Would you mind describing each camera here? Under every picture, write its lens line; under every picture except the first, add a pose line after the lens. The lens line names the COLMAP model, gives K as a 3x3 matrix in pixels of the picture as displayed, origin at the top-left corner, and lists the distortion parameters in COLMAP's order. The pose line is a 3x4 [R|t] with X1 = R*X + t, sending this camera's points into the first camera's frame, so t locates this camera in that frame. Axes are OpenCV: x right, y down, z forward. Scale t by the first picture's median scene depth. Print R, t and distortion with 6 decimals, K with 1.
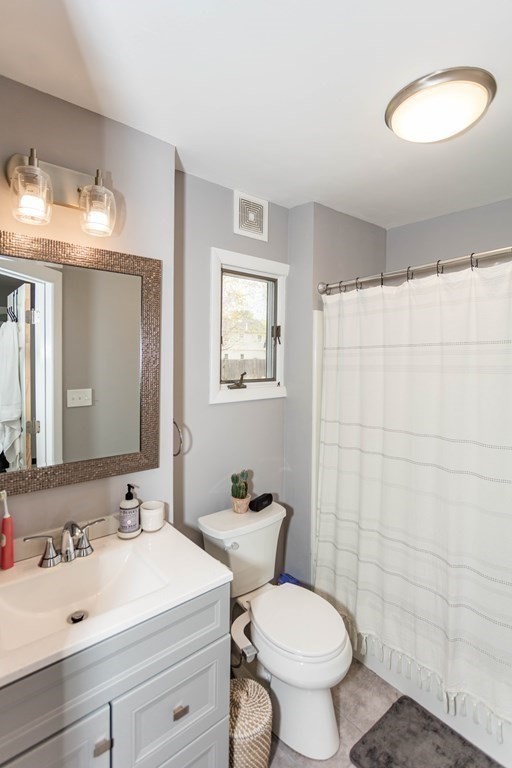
lens RADIAL K [[382.6, 0, 252.5], [0, 382.6, 372.1], [0, 0, 1]] dist [-0.005443, 0.000386]
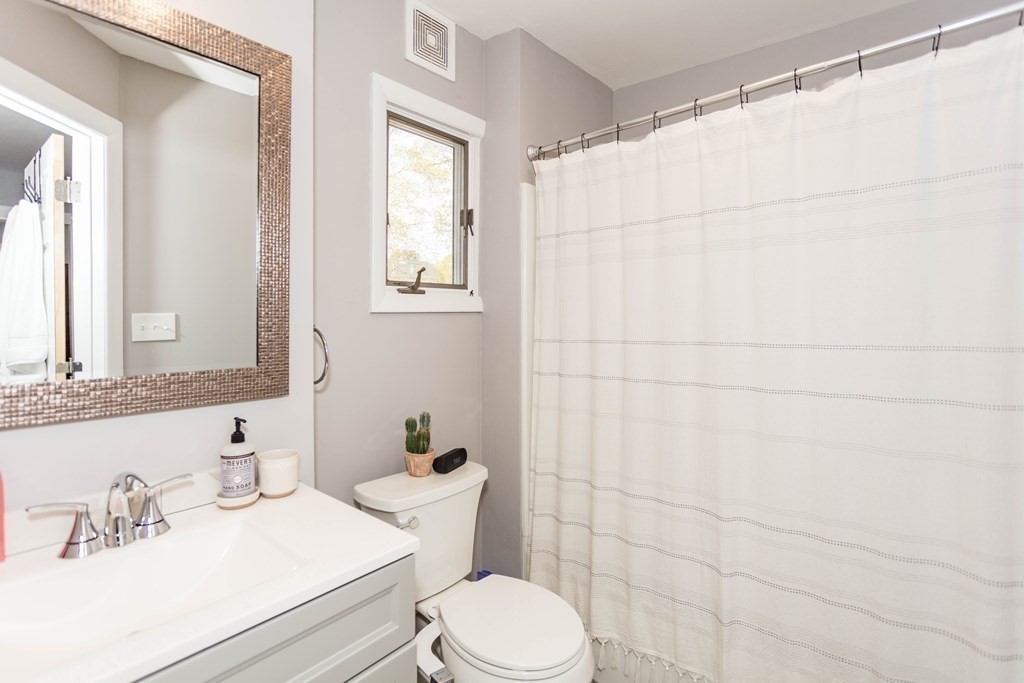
lens RADIAL K [[510.2, 0, 513.3], [0, 510.2, 319.6], [0, 0, 1]] dist [-0.005443, 0.000386]
pose [[0.983327, -0.010415, 0.181548, -0.029547], [0.015014, 0.999600, -0.023976, 0.118951], [-0.181225, 0.026303, 0.983090, 0.095699]]
